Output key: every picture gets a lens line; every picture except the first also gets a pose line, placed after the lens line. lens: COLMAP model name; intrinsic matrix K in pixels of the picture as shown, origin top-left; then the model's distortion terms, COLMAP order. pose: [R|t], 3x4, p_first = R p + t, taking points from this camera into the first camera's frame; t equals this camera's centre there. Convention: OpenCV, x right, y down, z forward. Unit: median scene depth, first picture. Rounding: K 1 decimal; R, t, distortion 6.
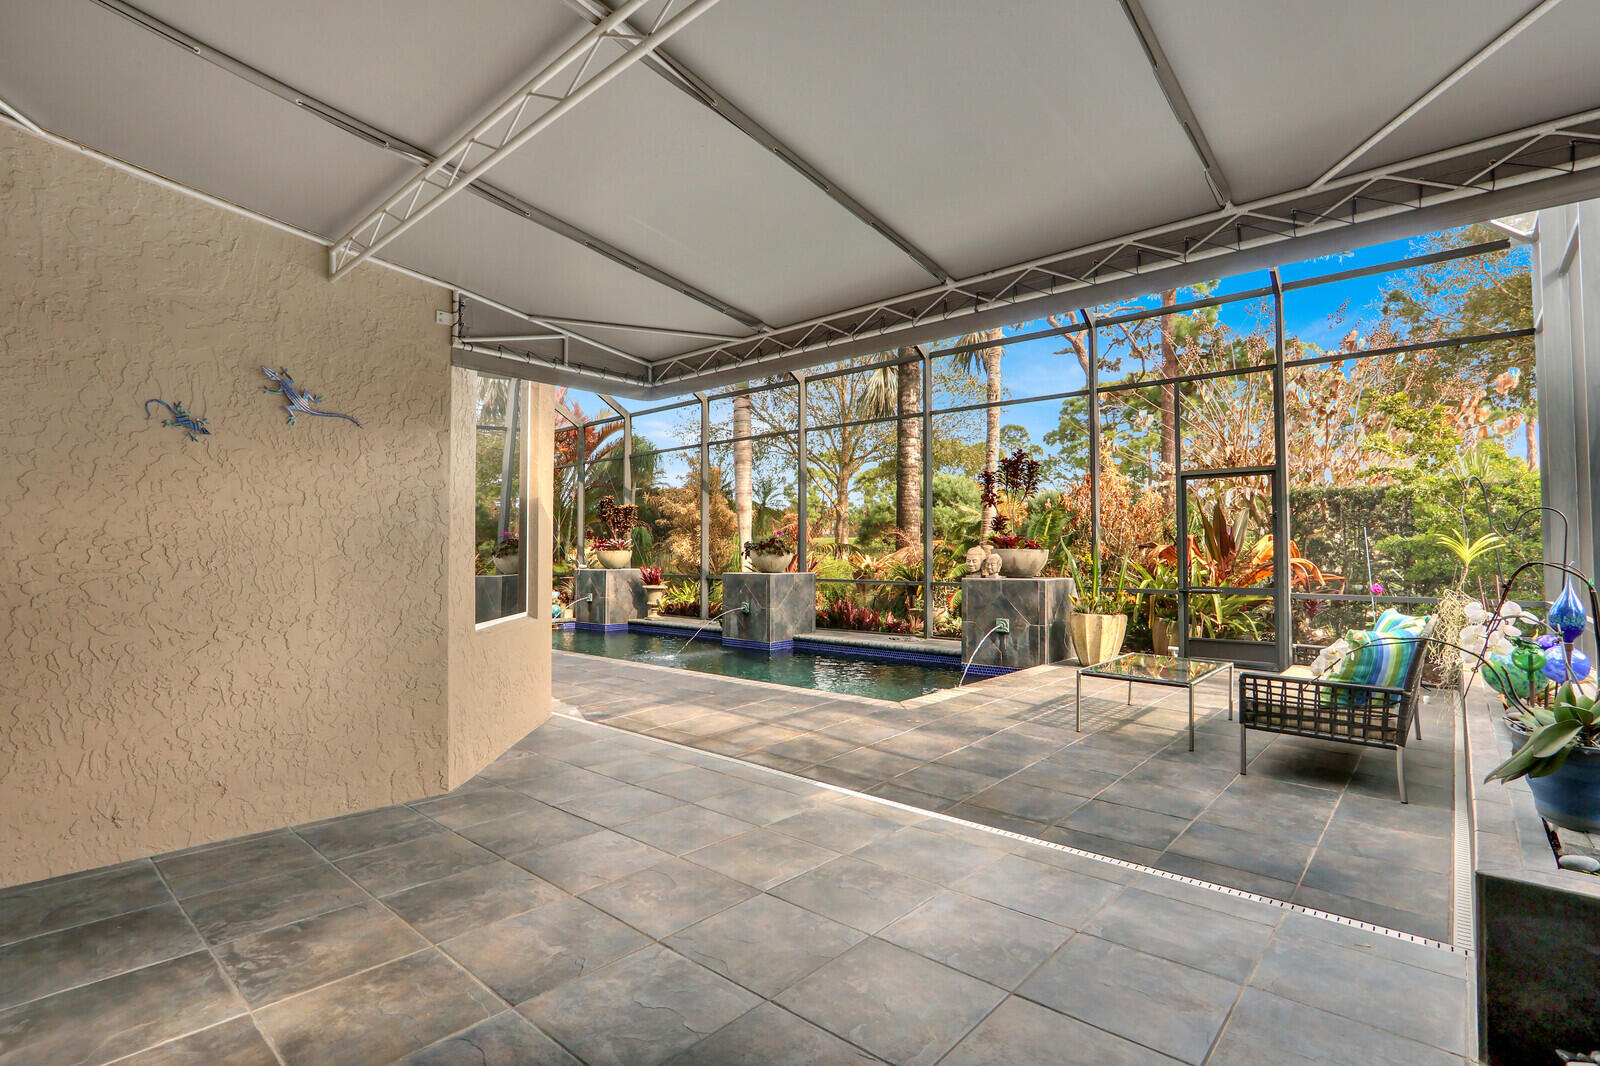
lens RADIAL K [[737.2, 0, 821.6], [0, 737.2, 535.2], [0, 0, 1]] dist [-0.017237, 0.002014]
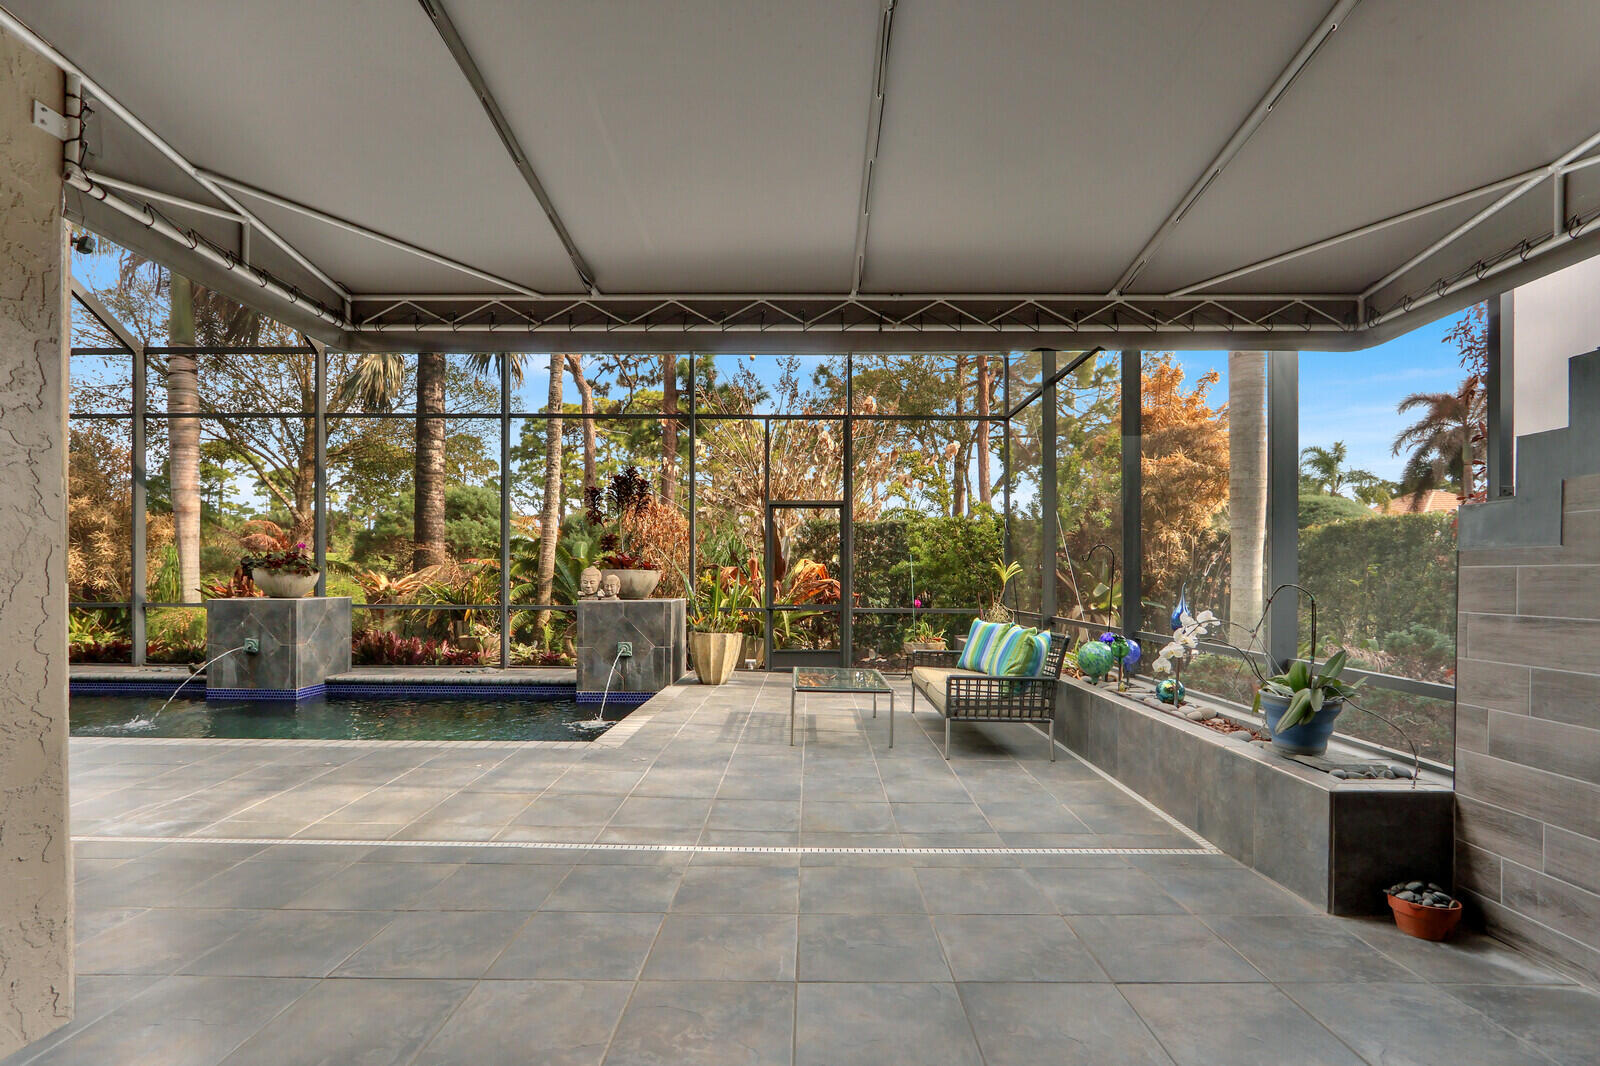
lens RADIAL K [[737.2, 0, 796.2], [0, 737.2, 579.6], [0, 0, 1]] dist [-0.017237, 0.002014]
pose [[0.771829, -0.001776, 0.635827, -0.353538], [-0.019913, 0.999438, 0.026964, 0.002557], [-0.635518, -0.033473, 0.771360, 0.213989]]
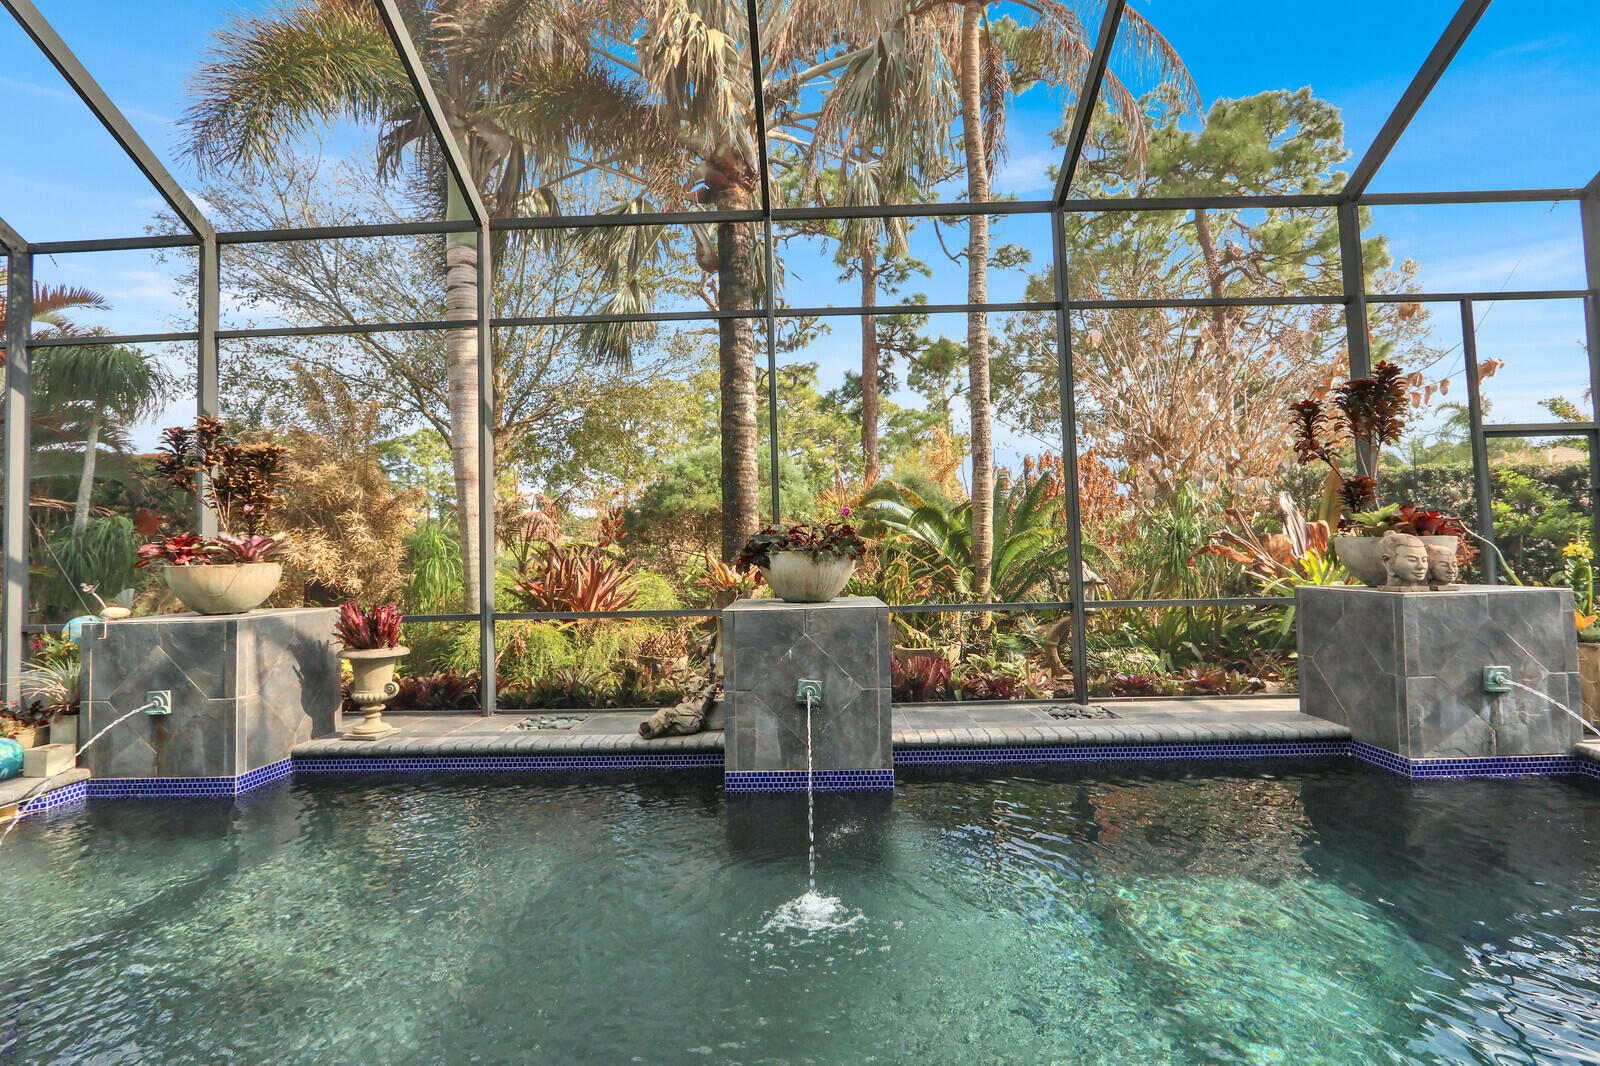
lens RADIAL K [[737.2, 0, 806.7], [0, 737.2, 523.5], [0, 0, 1]] dist [-0.017237, 0.002014]
pose [[0.787291, 0.008479, 0.616523, -0.851344], [0.007743, 0.999691, -0.023636, 0.035861], [-0.616532, 0.023382, 0.786982, 1.628896]]
